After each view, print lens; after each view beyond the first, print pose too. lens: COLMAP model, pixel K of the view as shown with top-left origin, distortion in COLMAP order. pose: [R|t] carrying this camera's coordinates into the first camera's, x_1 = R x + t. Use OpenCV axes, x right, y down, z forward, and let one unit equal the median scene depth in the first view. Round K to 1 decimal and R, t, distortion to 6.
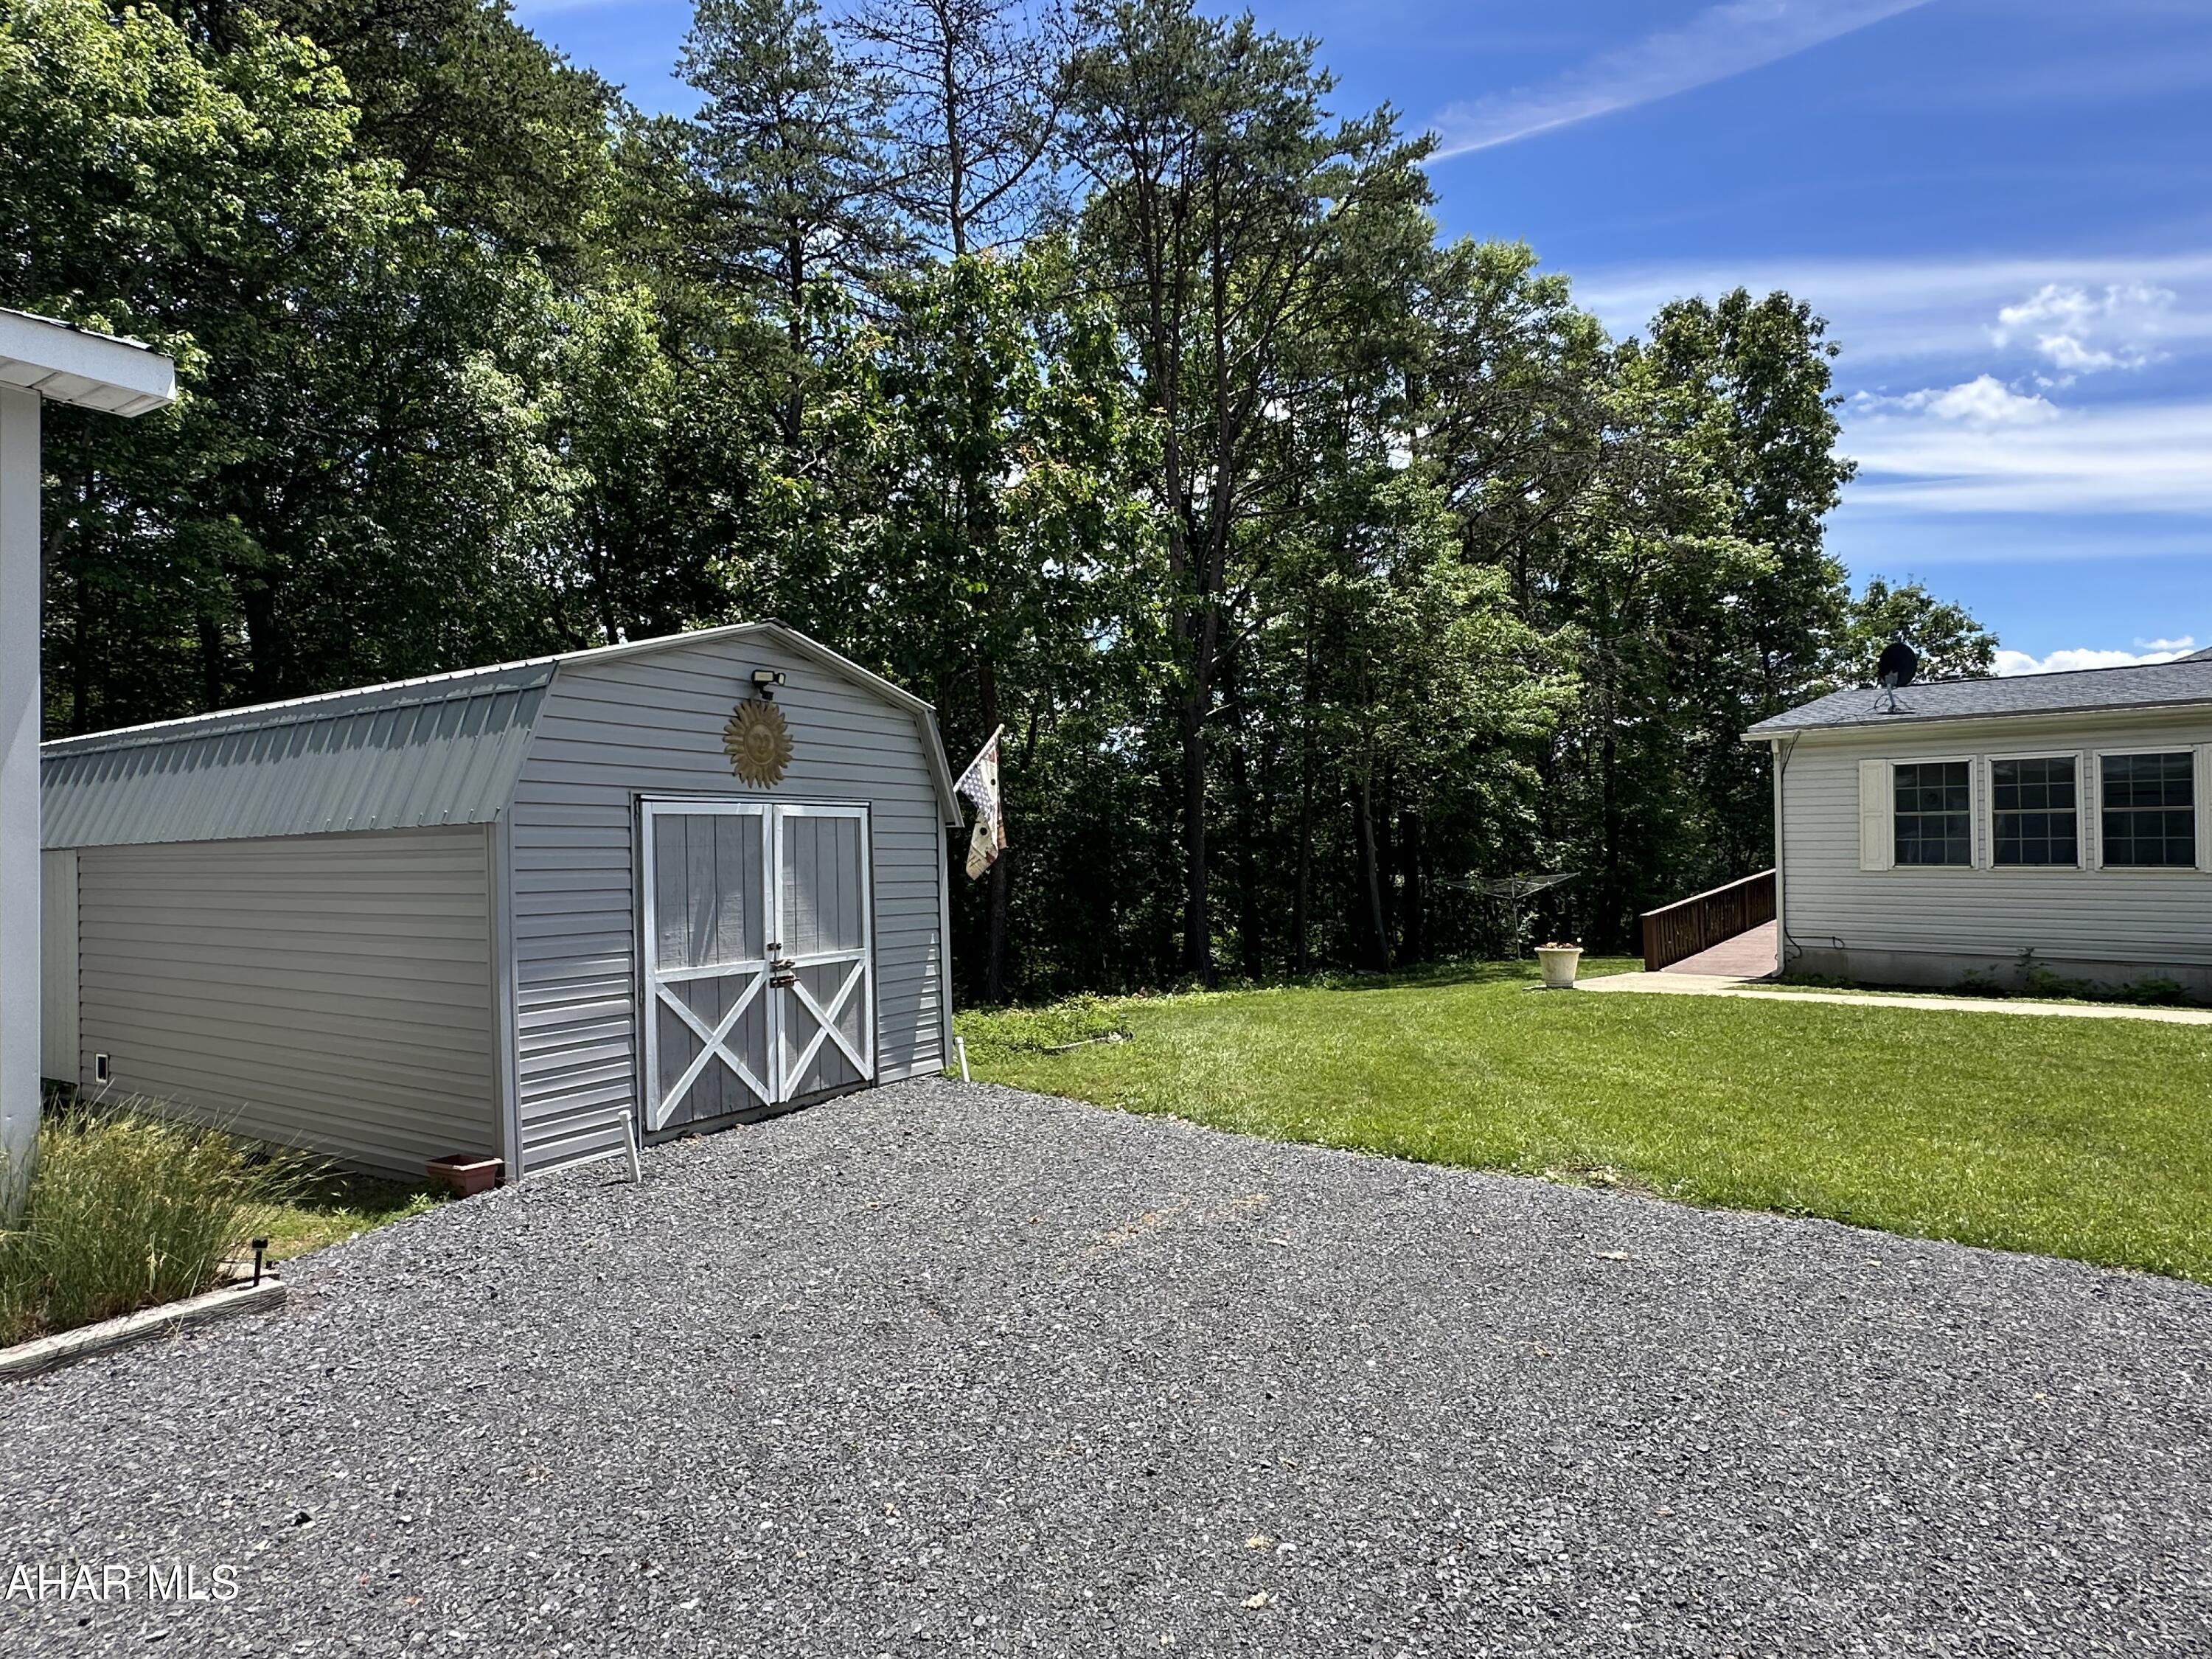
lens RADIAL K [[1230.3, 0, 1101.8], [0, 1230.3, 834.7], [0, 0, 1]] dist [-0.012083, -0.002562]
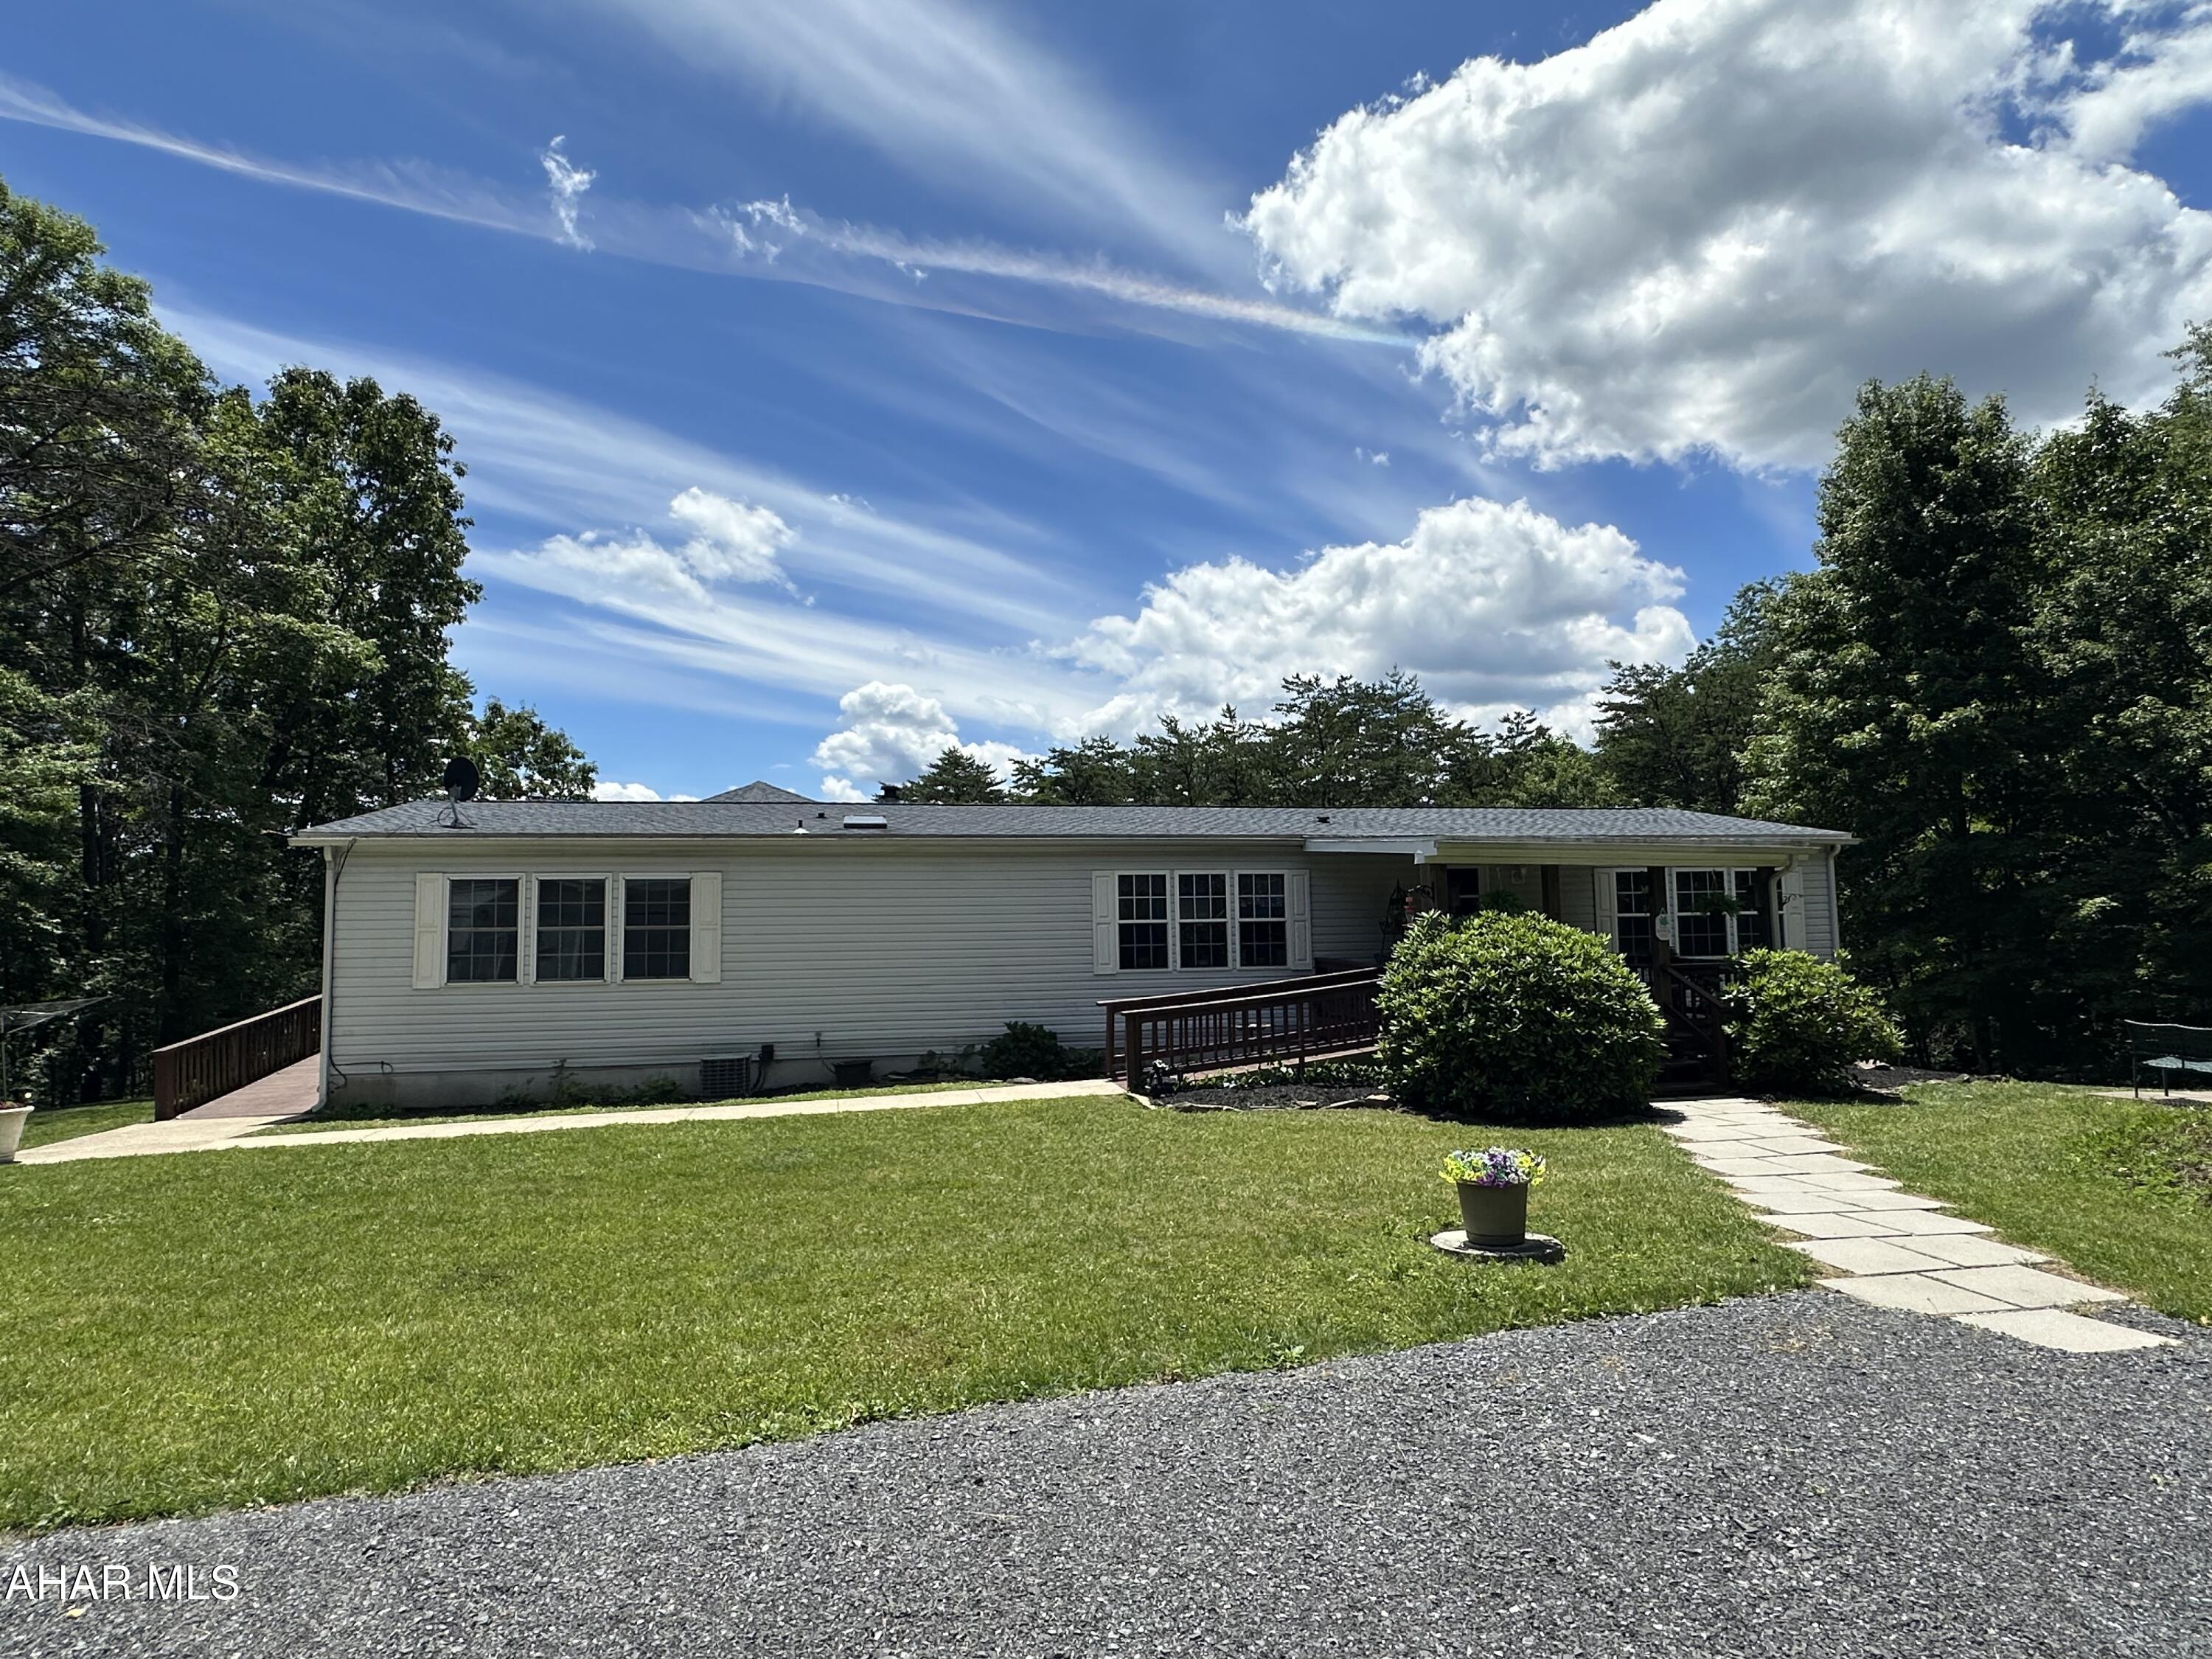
lens RADIAL K [[1230.3, 0, 1091.0], [0, 1230.3, 837.3], [0, 0, 1]] dist [-0.012083, -0.002562]
pose [[0.541967, 0.066349, 0.837777, 0.067508], [0.004422, 0.996640, -0.081791, -0.005531], [-0.840388, 0.048033, 0.539852, 0.024525]]
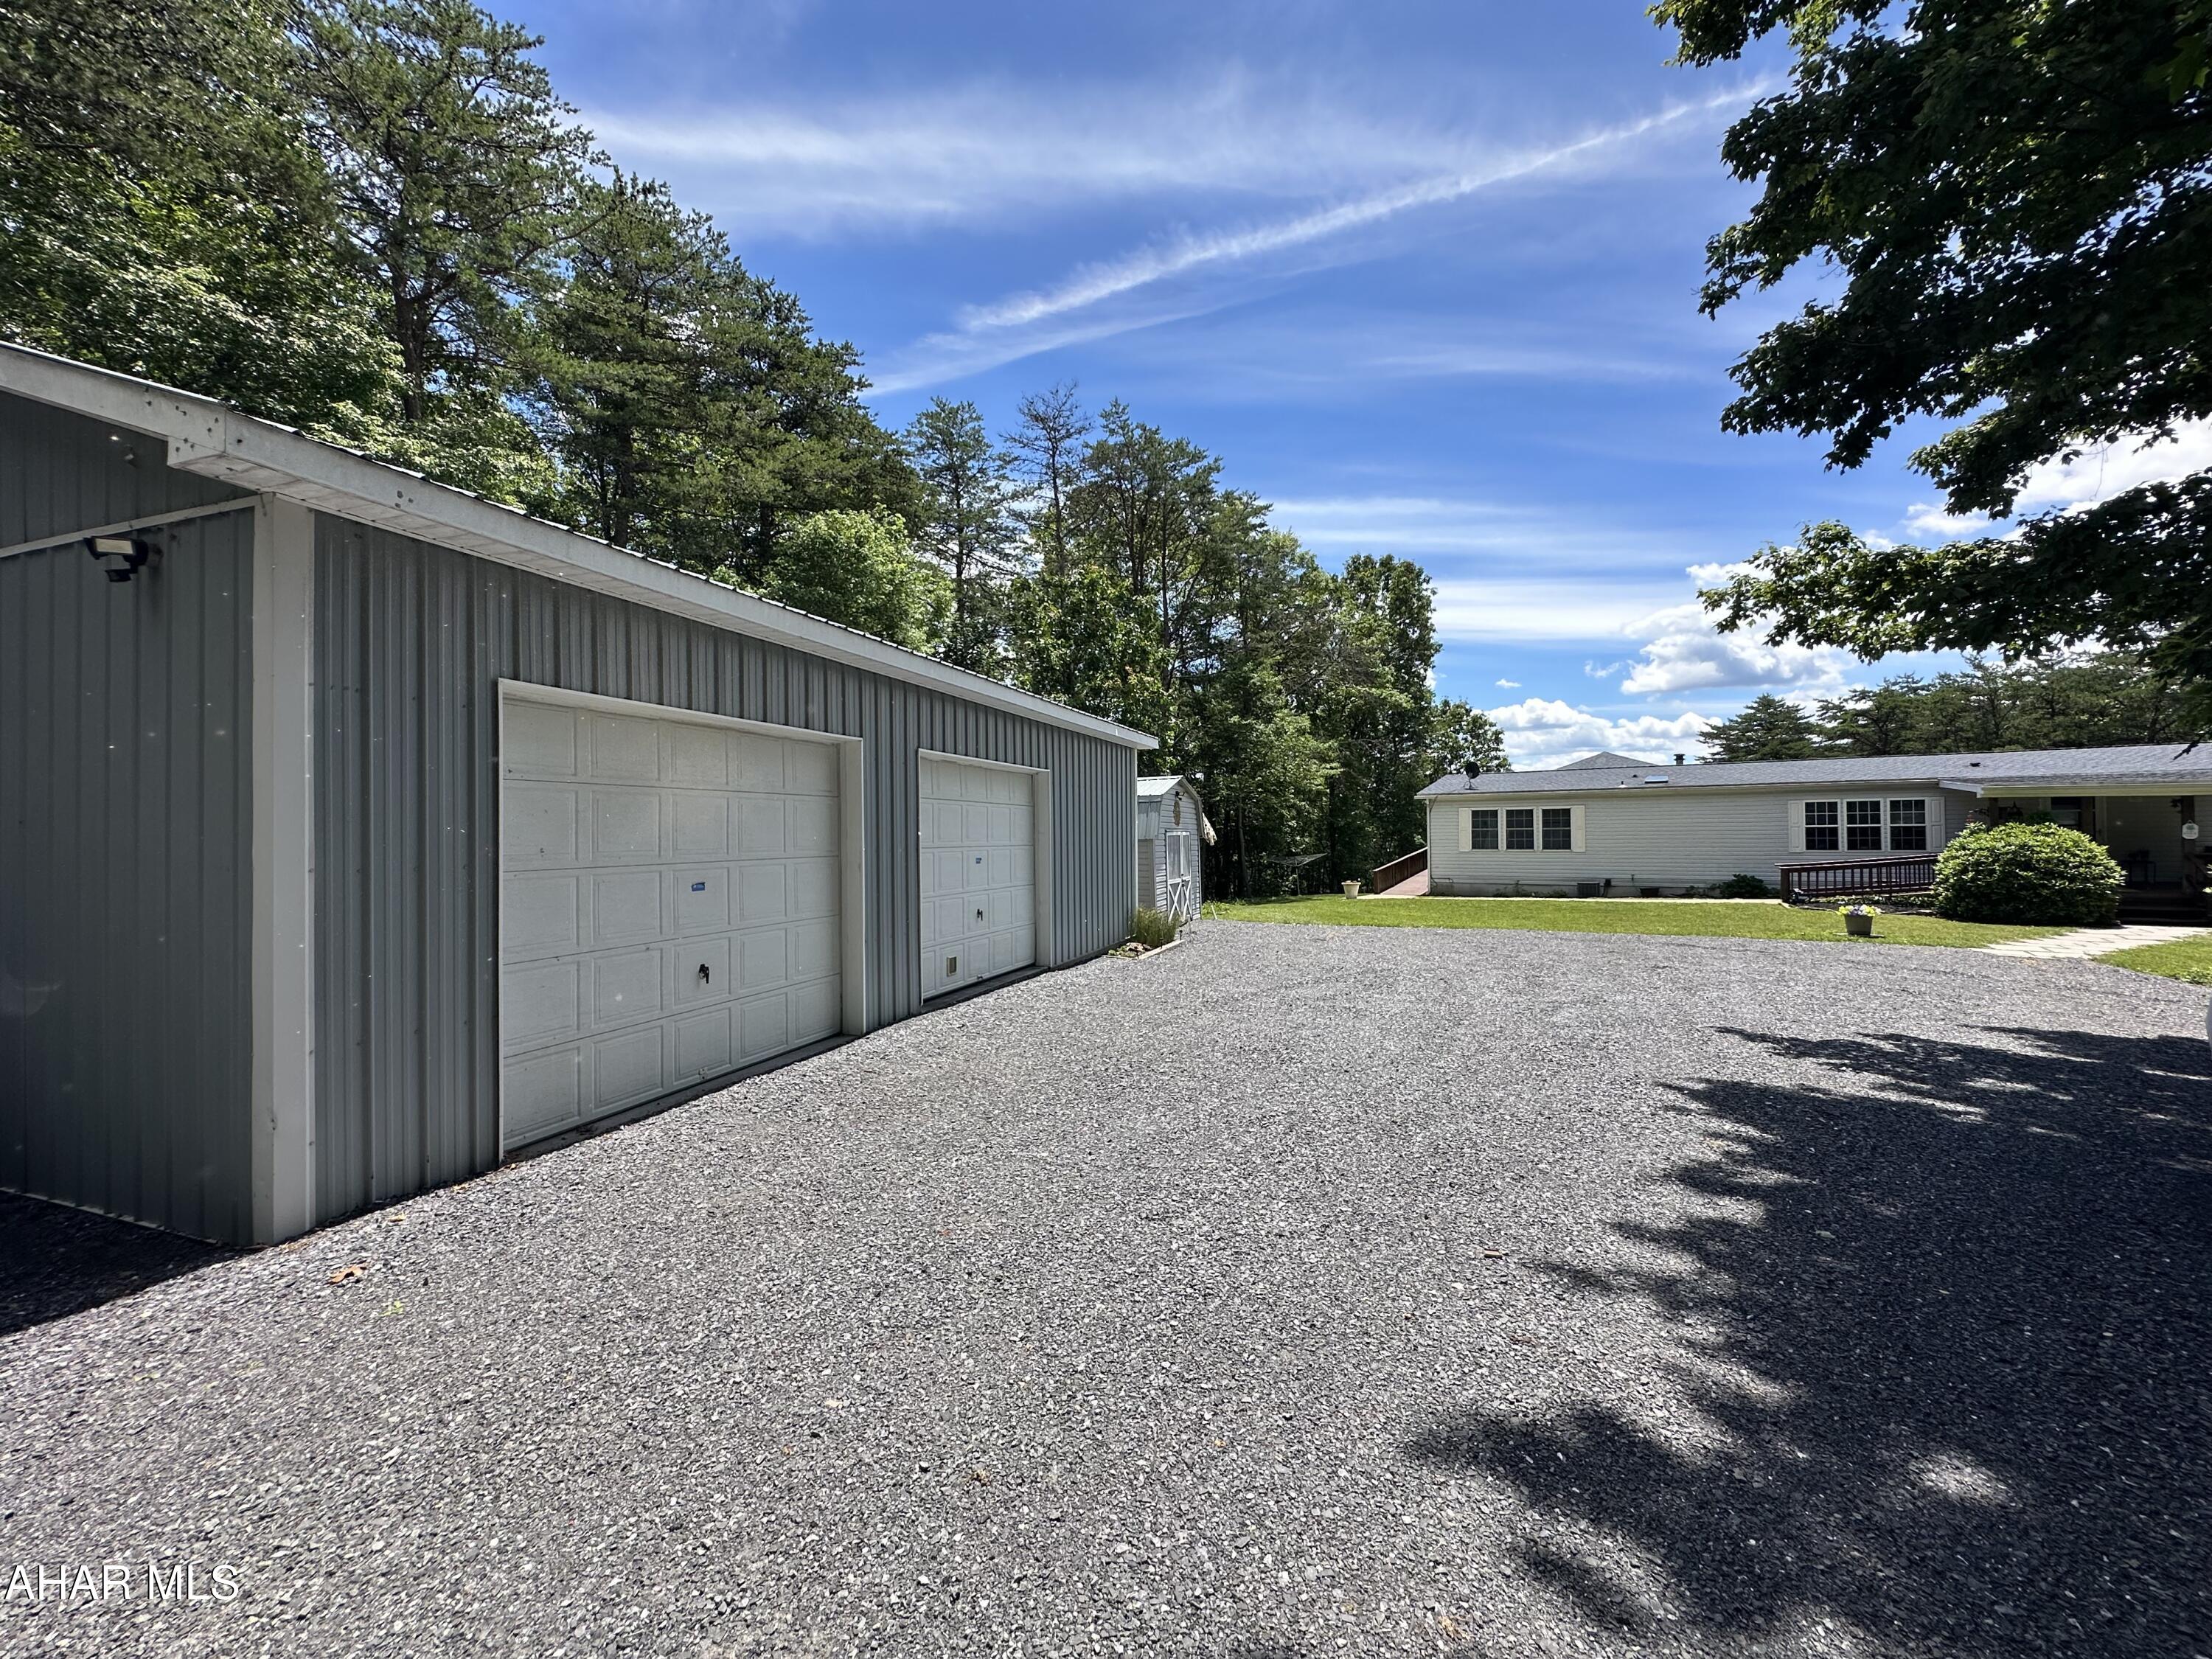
lens RADIAL K [[884.8, 0, 1102.8], [0, 884.8, 836.2], [0, 0, 1]] dist [-0.004447, 0.001163]
pose [[0.978468, -0.000517, 0.206400, -0.321834], [-0.001209, 0.999965, 0.008232, -0.010867], [-0.206397, -0.008304, 0.978433, -0.429203]]
